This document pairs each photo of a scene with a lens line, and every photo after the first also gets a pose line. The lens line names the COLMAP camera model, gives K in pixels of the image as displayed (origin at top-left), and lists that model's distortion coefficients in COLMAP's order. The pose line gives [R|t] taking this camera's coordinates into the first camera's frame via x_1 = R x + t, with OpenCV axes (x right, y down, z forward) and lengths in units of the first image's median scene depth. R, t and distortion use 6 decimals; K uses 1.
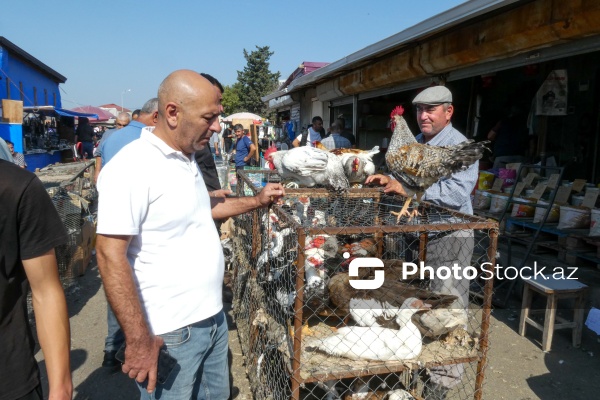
lens RADIAL K [[451.9, 0, 300.0], [0, 451.9, 200.0], [0, 0, 1]] dist [0.027712, -0.002563]
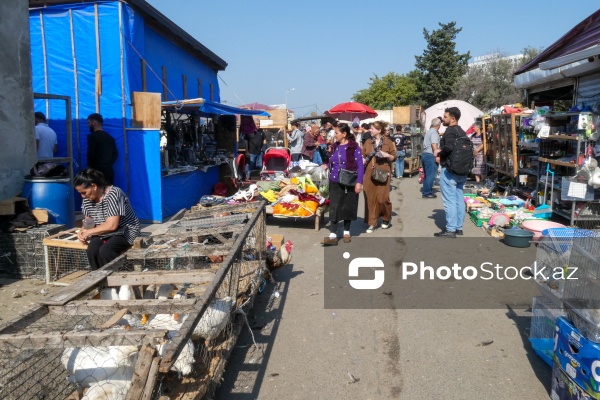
lens RADIAL K [[451.9, 0, 300.0], [0, 451.9, 200.0], [0, 0, 1]] dist [0.027712, -0.002563]
pose [[0.945360, 0.012625, -0.325783, -0.167905], [-0.010868, 0.999915, 0.007211, -0.057738], [0.325847, -0.003277, 0.945417, 0.360953]]
